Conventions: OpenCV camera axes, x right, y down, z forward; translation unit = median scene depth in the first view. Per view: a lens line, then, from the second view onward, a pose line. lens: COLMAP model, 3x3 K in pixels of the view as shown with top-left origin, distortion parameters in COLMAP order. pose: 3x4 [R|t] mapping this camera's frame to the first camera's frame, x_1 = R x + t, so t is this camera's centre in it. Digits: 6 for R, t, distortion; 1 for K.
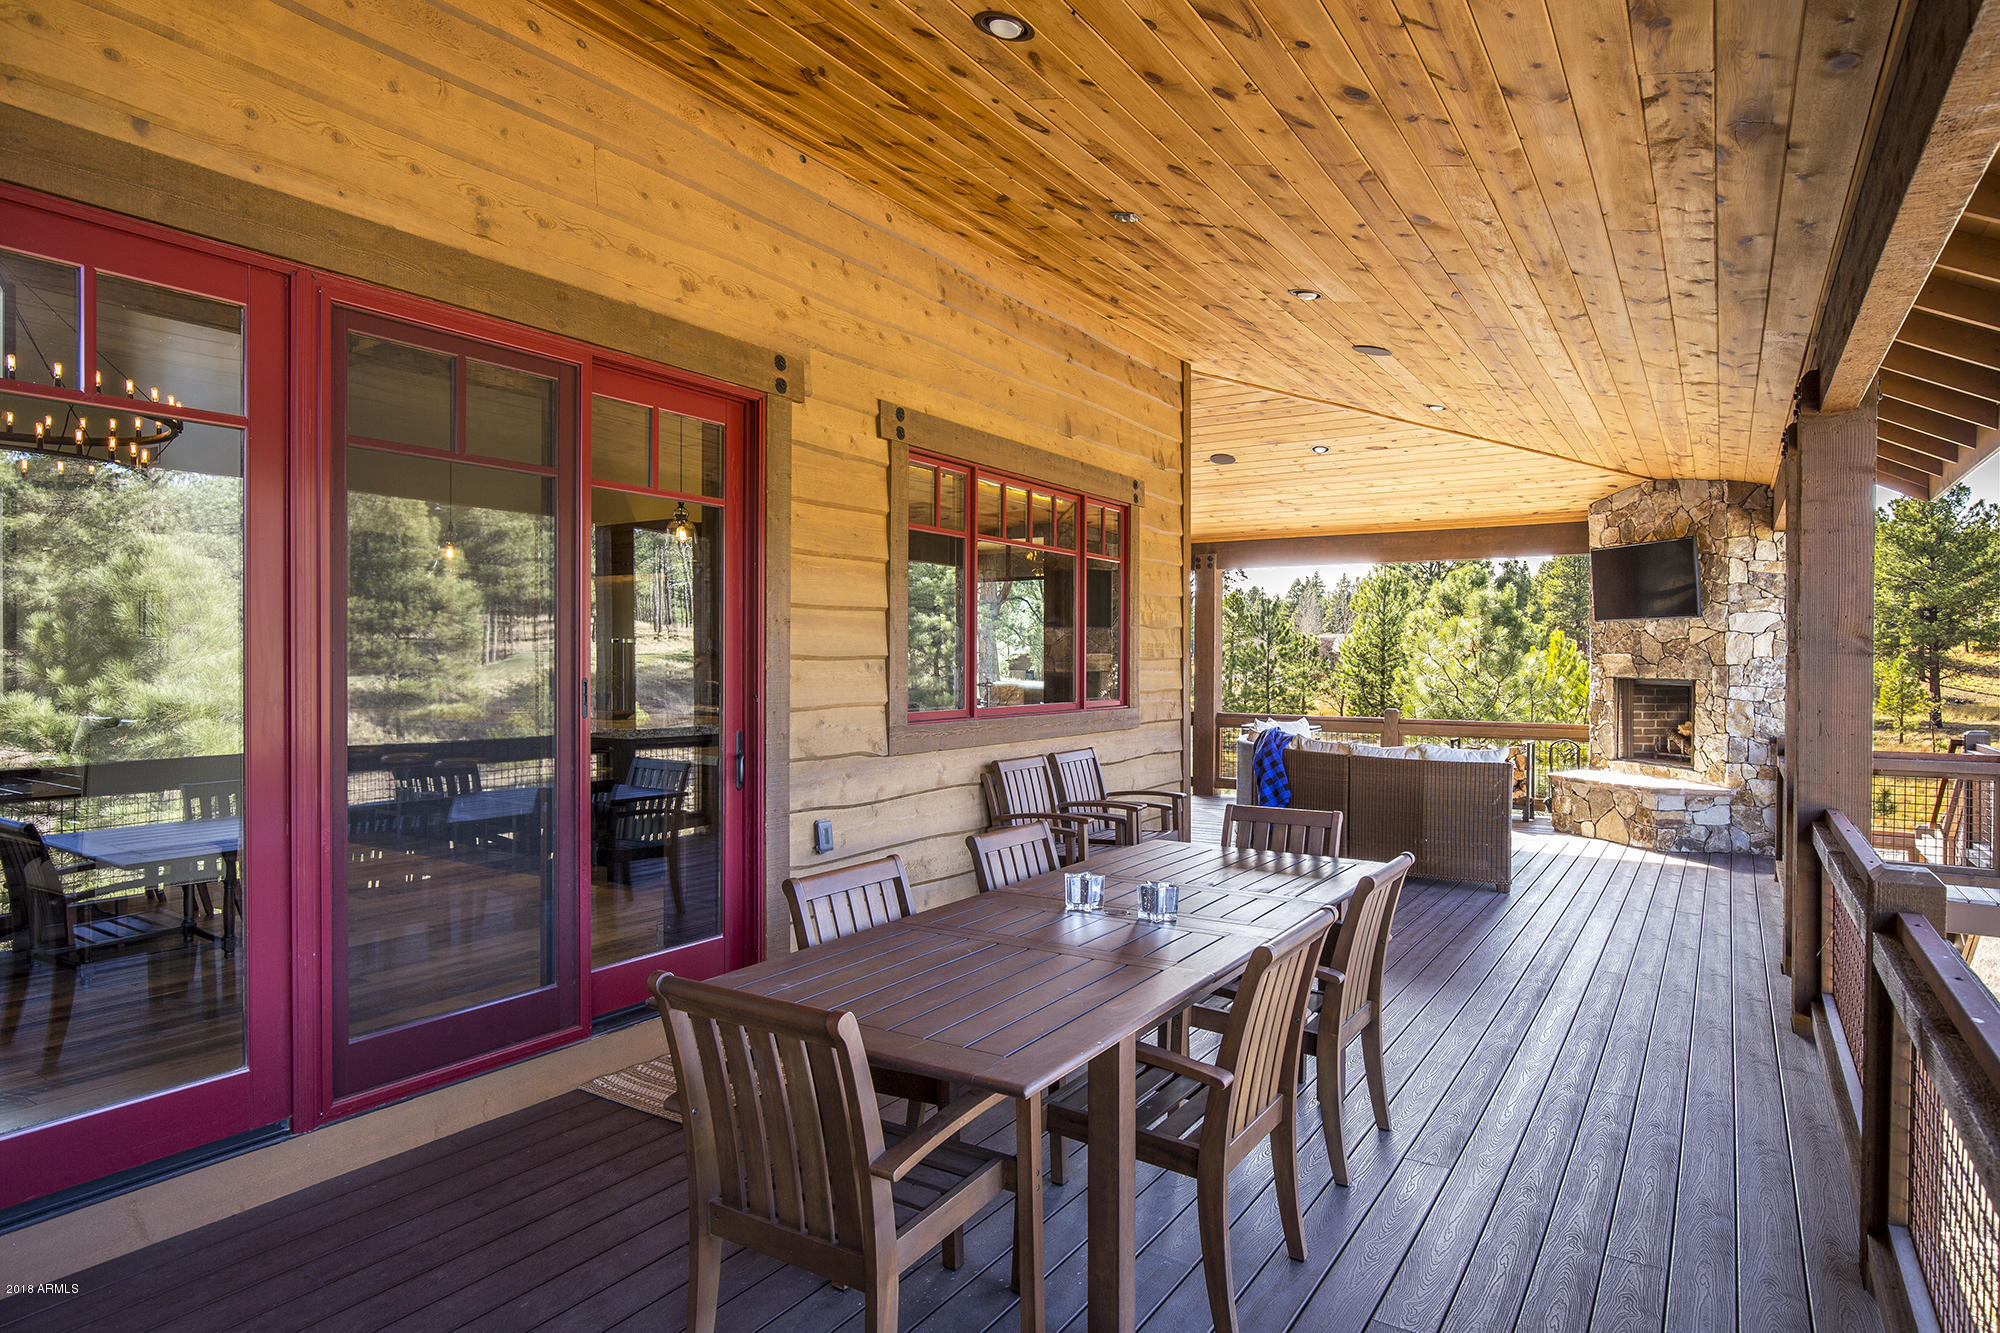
lens RADIAL K [[1136.6, 0, 1000.0], [0, 1136.6, 666.5], [0, 0, 1]] dist [-0.001854, -0.000969]
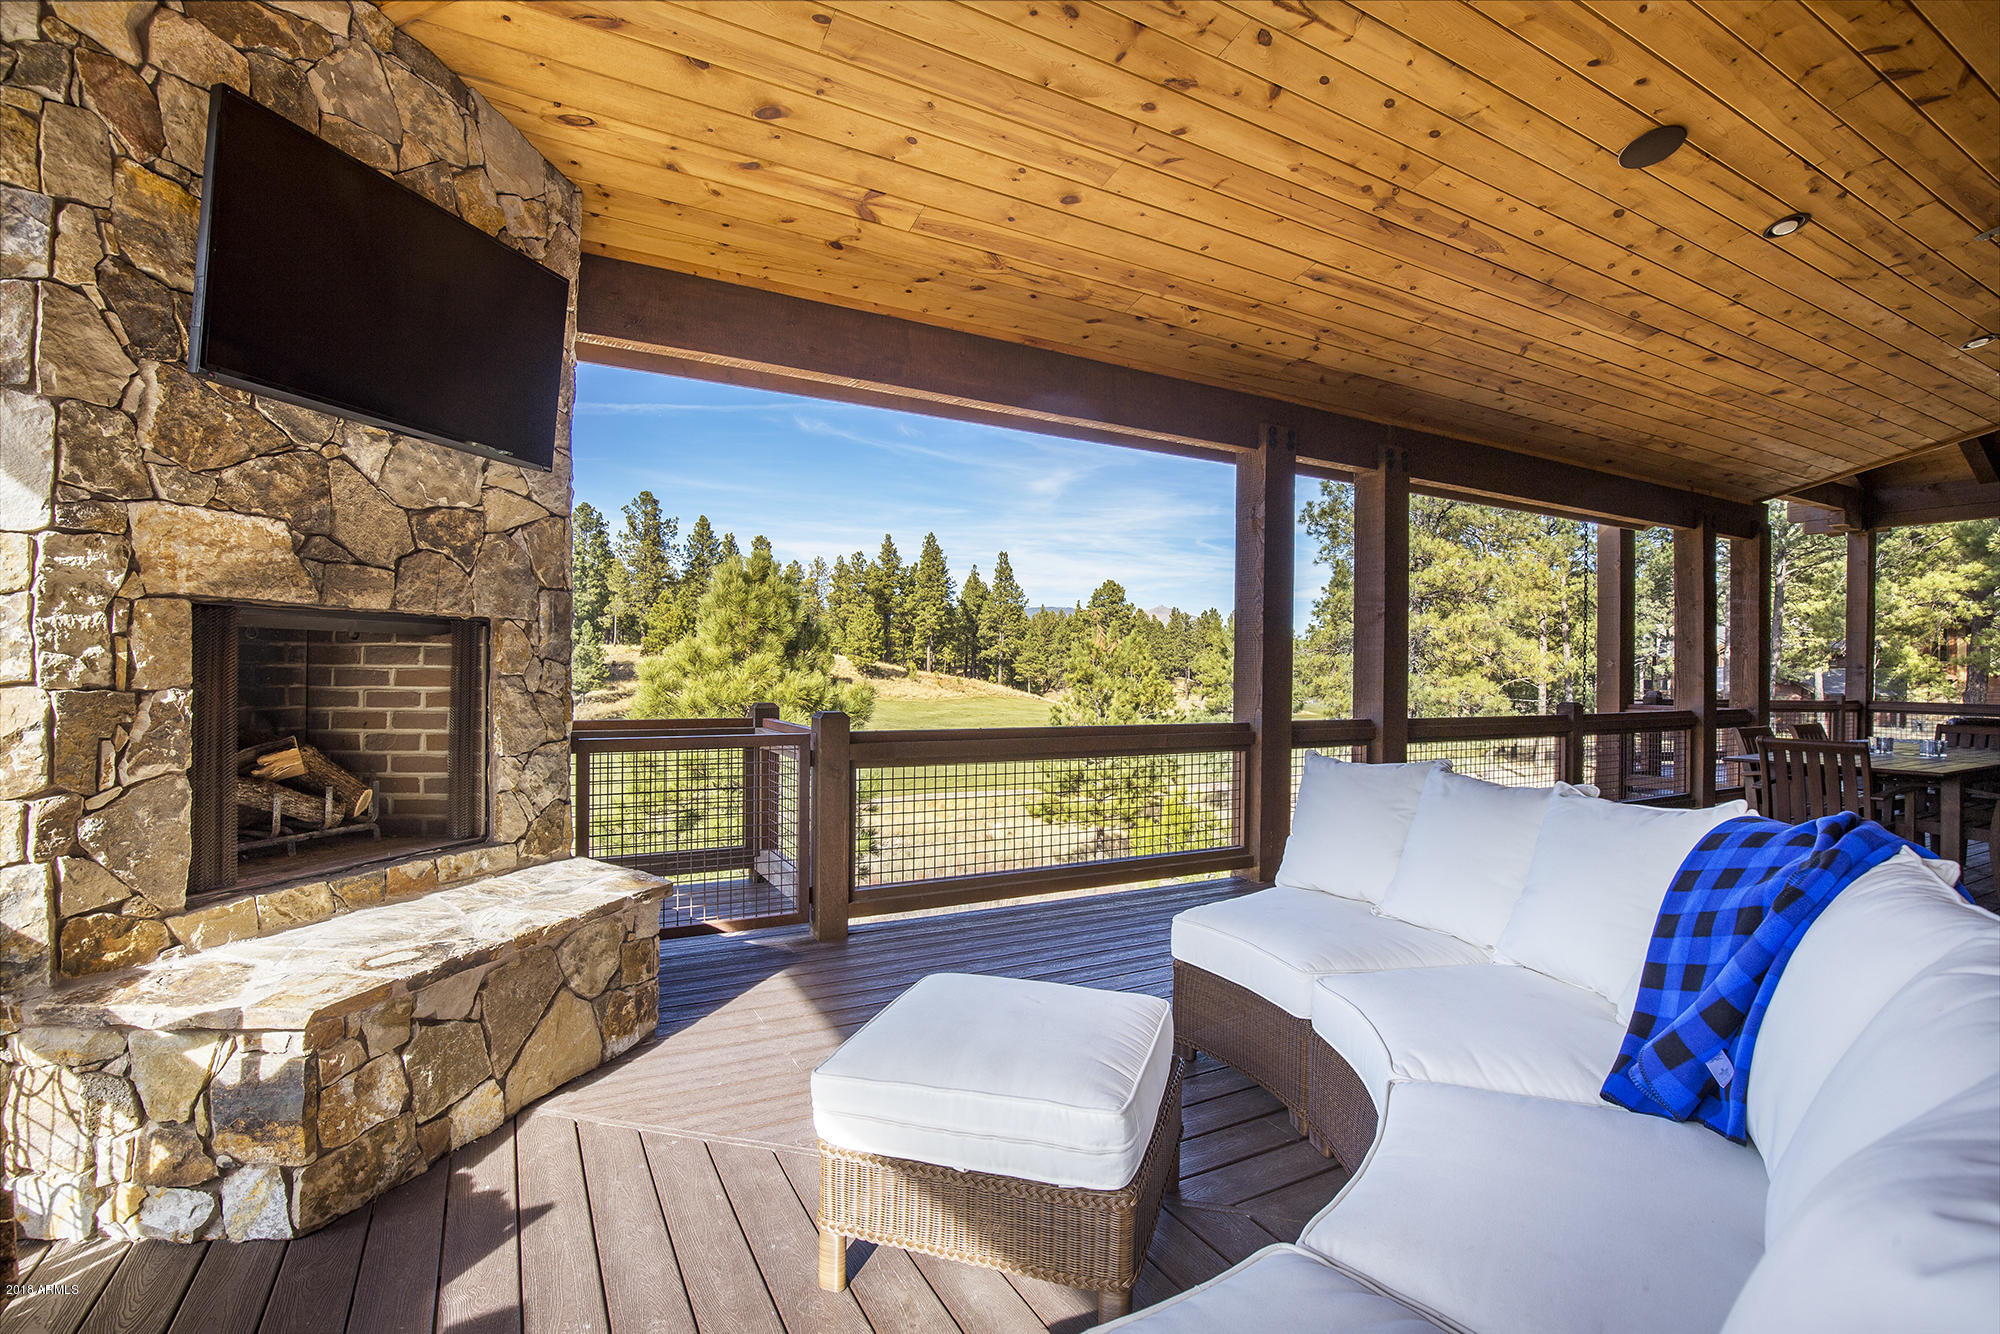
lens RADIAL K [[916.4, 0, 1030.9], [0, 916.4, 668.0], [0, 0, 1]] dist [-0.027196, 0.001121]
pose [[-0.884879, -0.015287, 0.465569, 0.296613], [-0.011661, 0.999875, 0.010668, 0.023989], [-0.465674, 0.004011, -0.884947, 1.214888]]
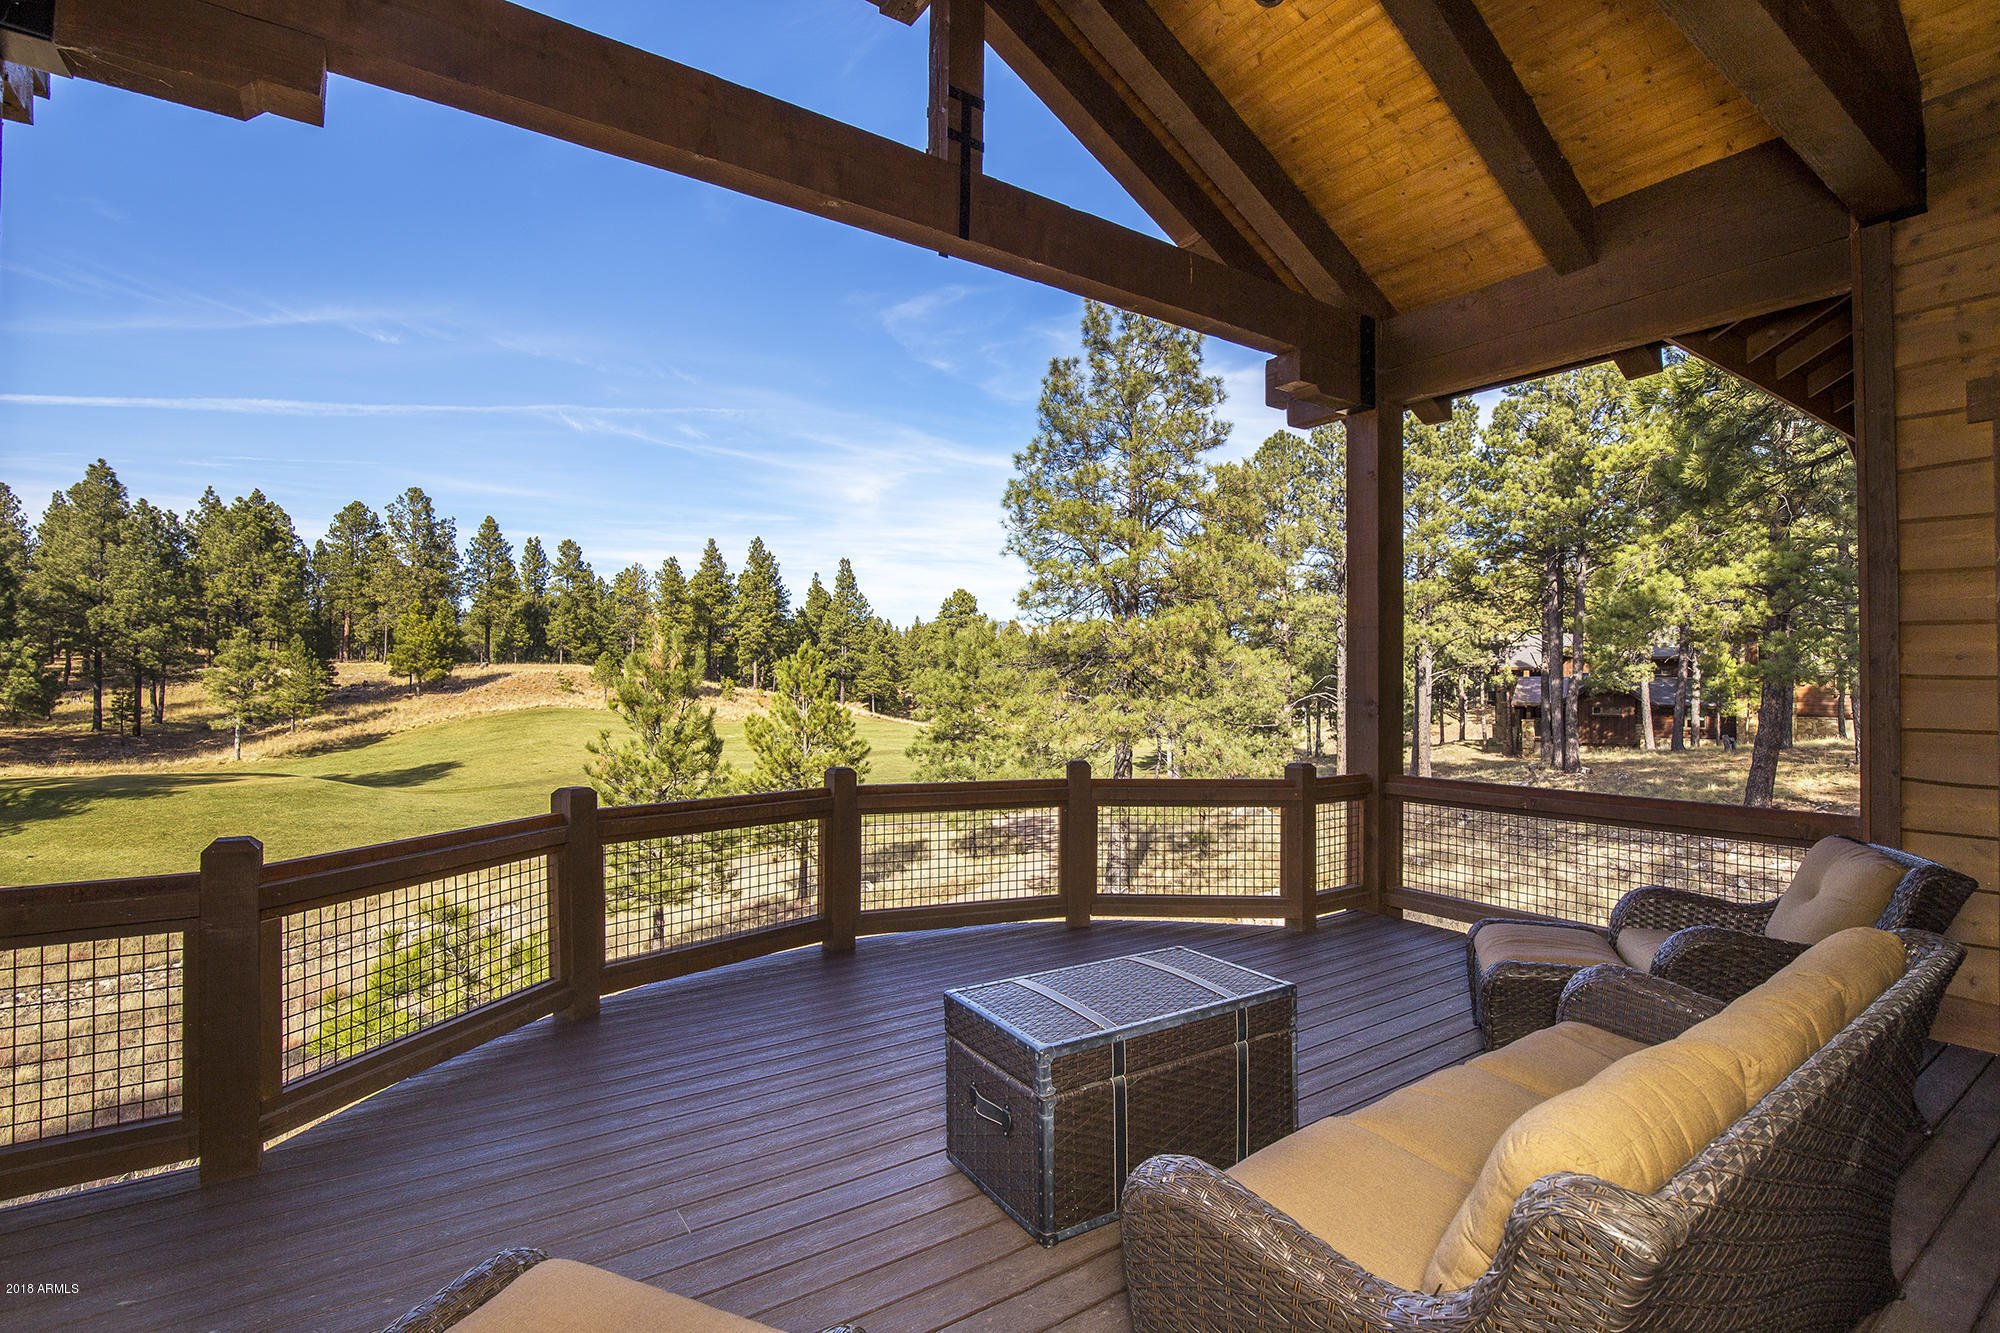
lens RADIAL K [[941.8, 0, 1014.4], [0, 941.8, 664.5], [0, 0, 1]] dist [-0.024305, 0.001200]
pose [[-0.926026, 0.000296, 0.377459, 0.279470], [-0.003081, 0.999960, -0.008344, 0.023215], [-0.377447, -0.008890, -0.925989, 1.177734]]
